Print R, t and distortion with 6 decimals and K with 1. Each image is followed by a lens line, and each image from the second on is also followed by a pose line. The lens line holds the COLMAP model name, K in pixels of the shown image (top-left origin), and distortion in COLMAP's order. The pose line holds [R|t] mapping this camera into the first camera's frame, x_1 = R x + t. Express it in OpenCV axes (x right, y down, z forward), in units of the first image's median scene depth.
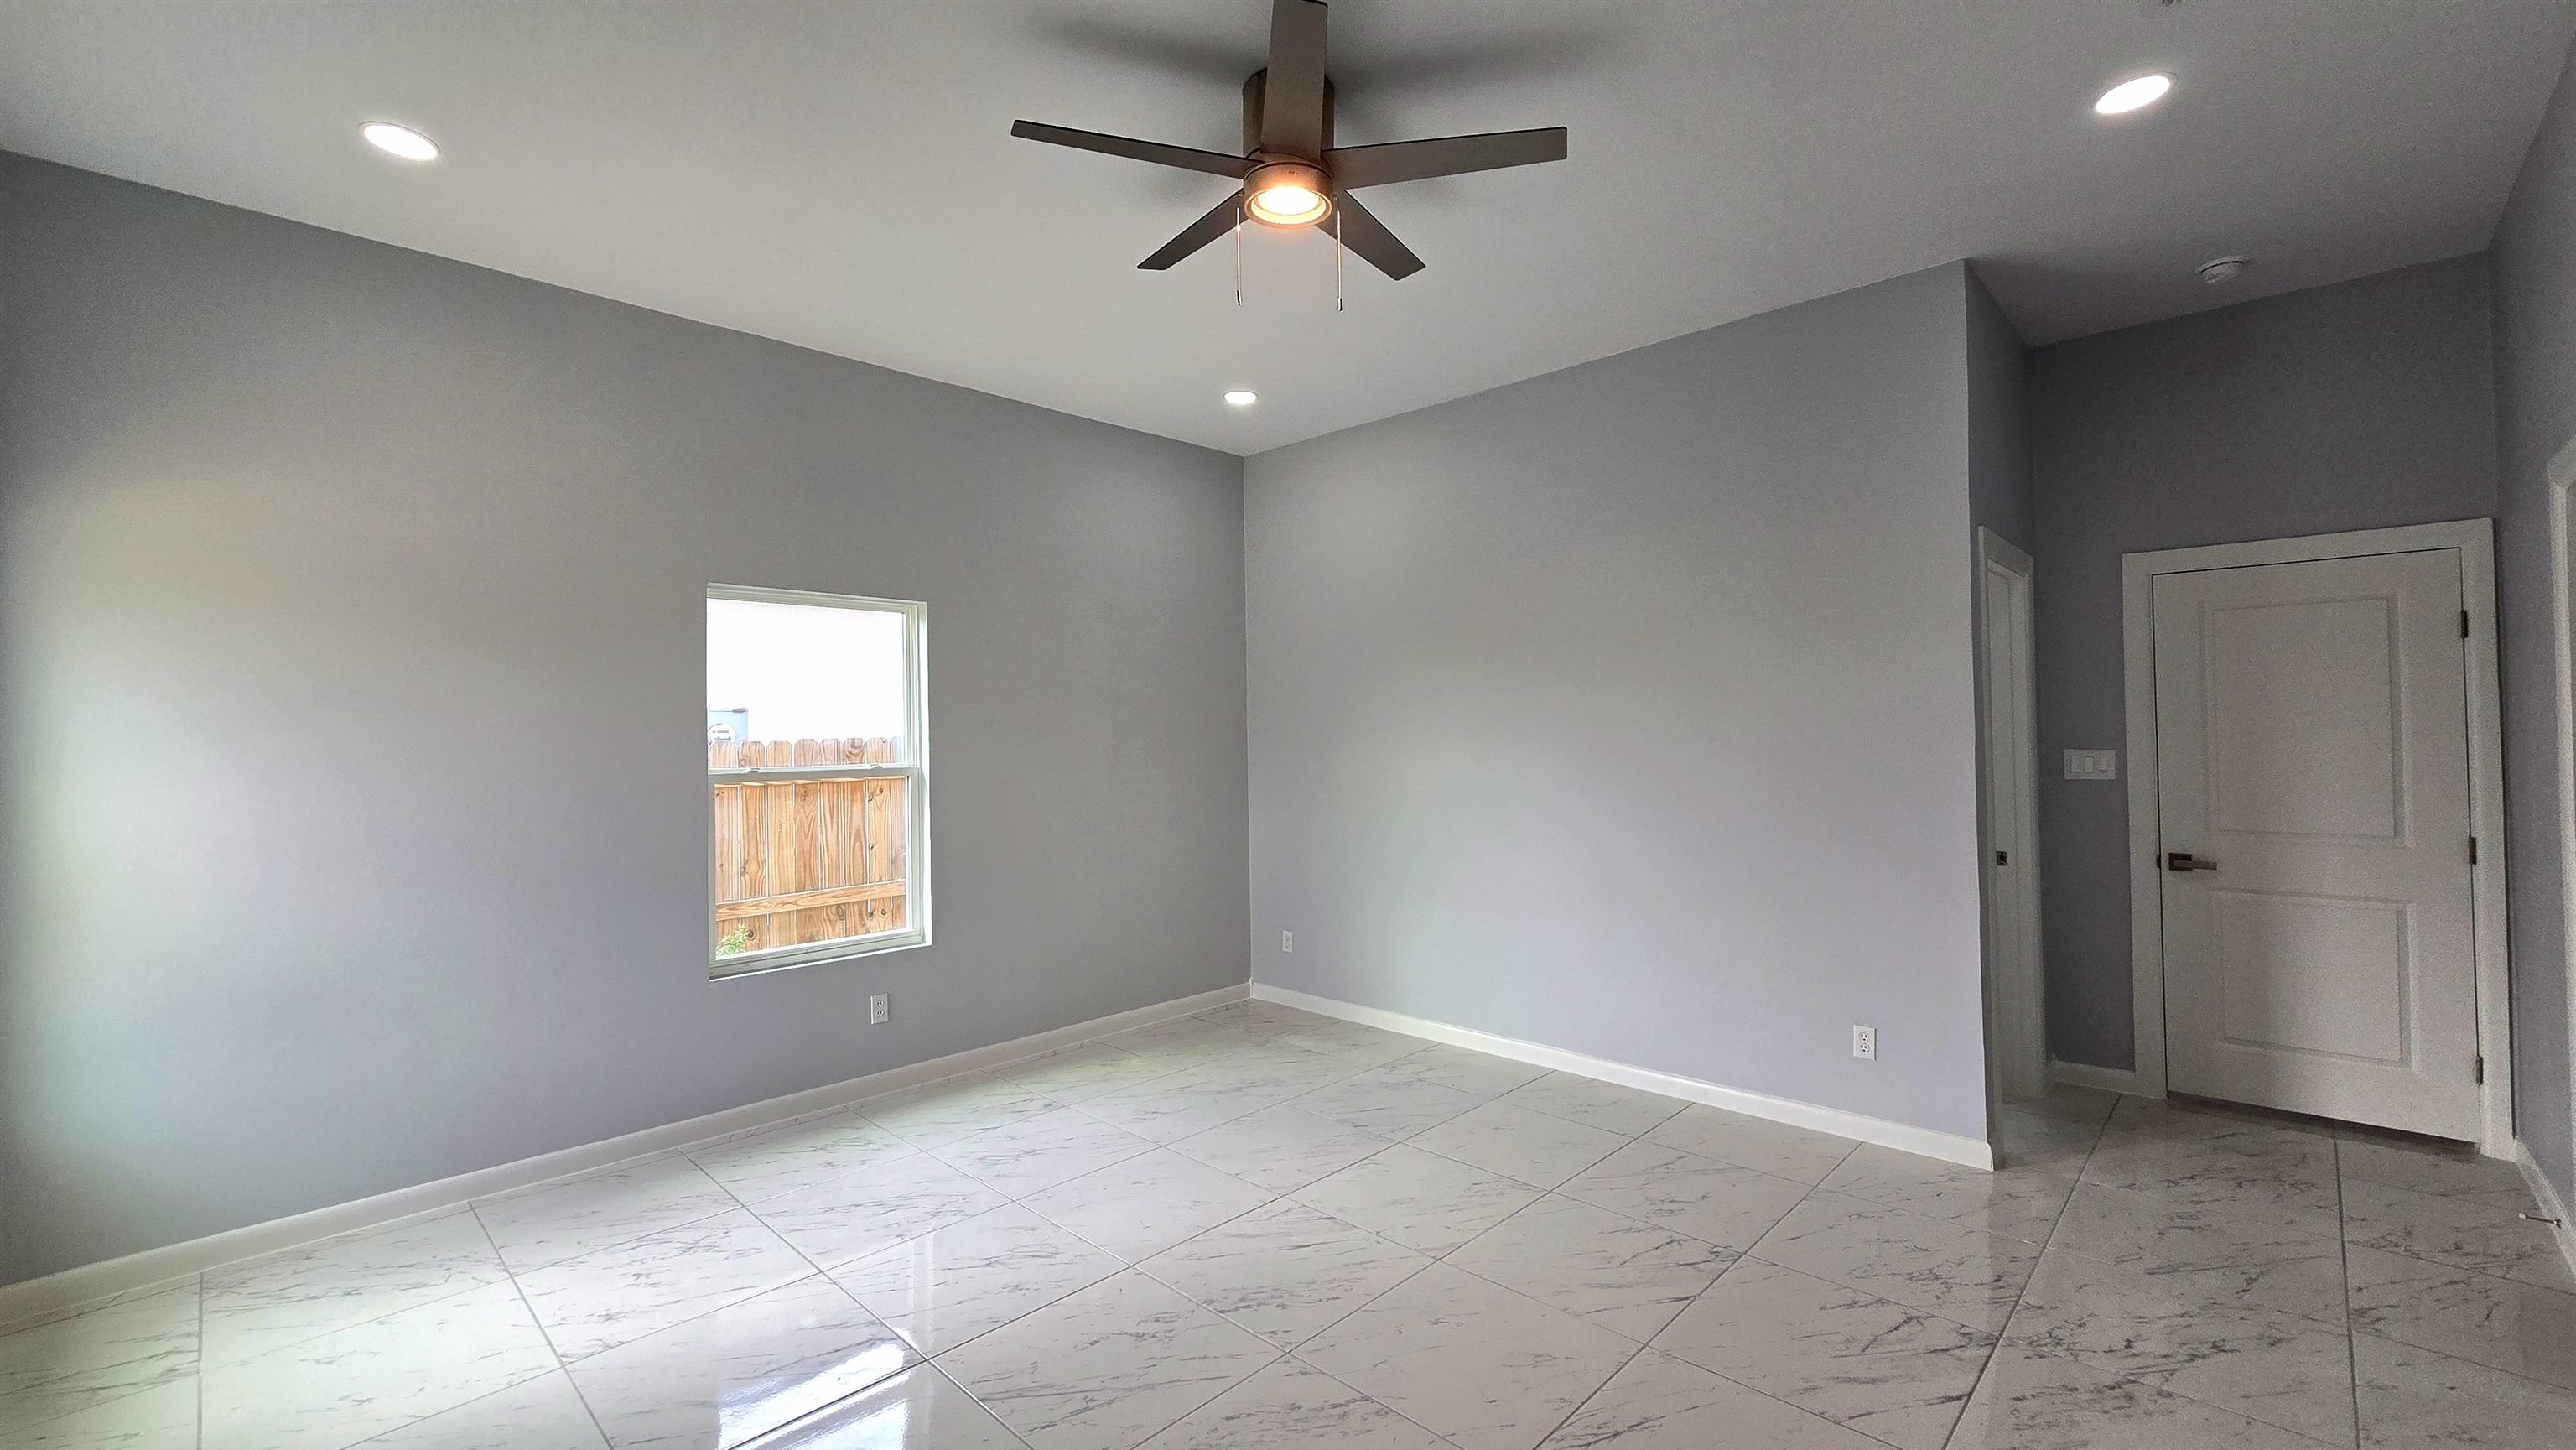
lens RADIAL K [[1040.8, 0, 1241.7], [0, 1040.8, 729.9], [0, 0, 1]] dist [-0.010003, 0.000119]
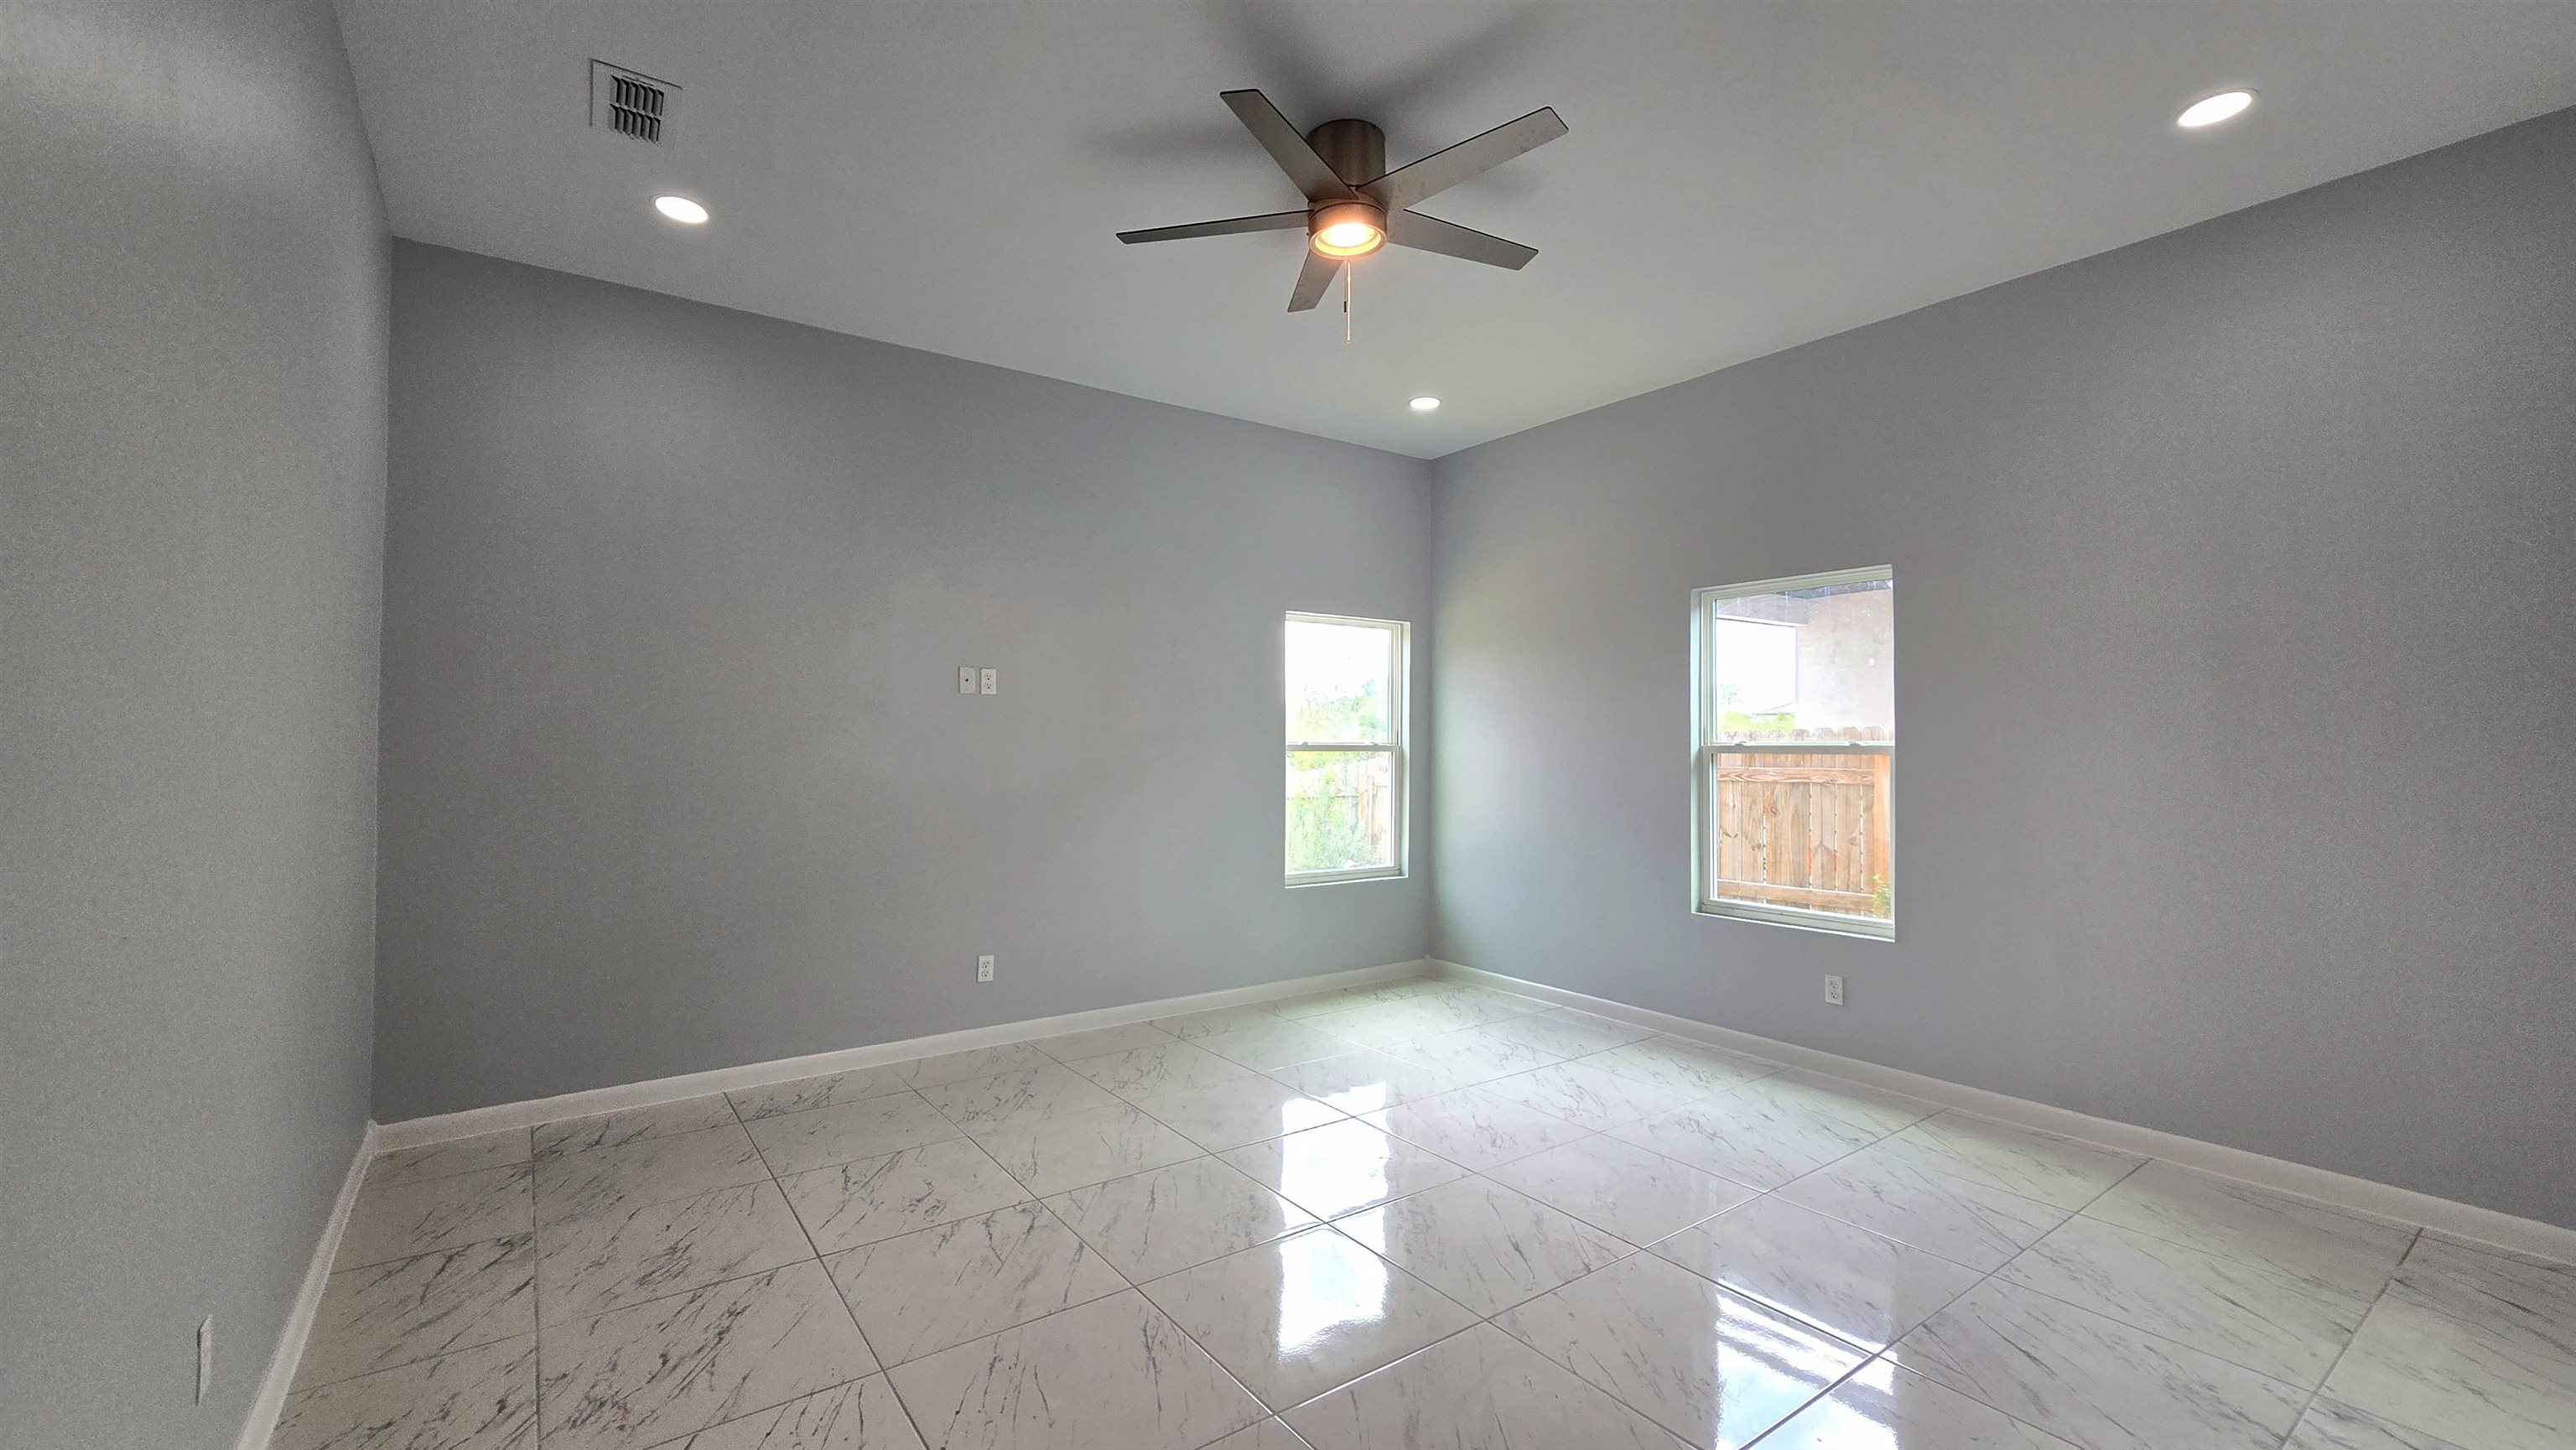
lens RADIAL K [[1055.3, 0, 1282.3], [0, 1055.3, 721.7], [0, 0, 1]] dist [-0.002546, -0.000243]
pose [[-0.156308, 0.000584, -0.987708, 0.748912], [0.017690, 0.999841, -0.002208, 0.007583], [0.987550, -0.017818, -0.156294, 0.668638]]
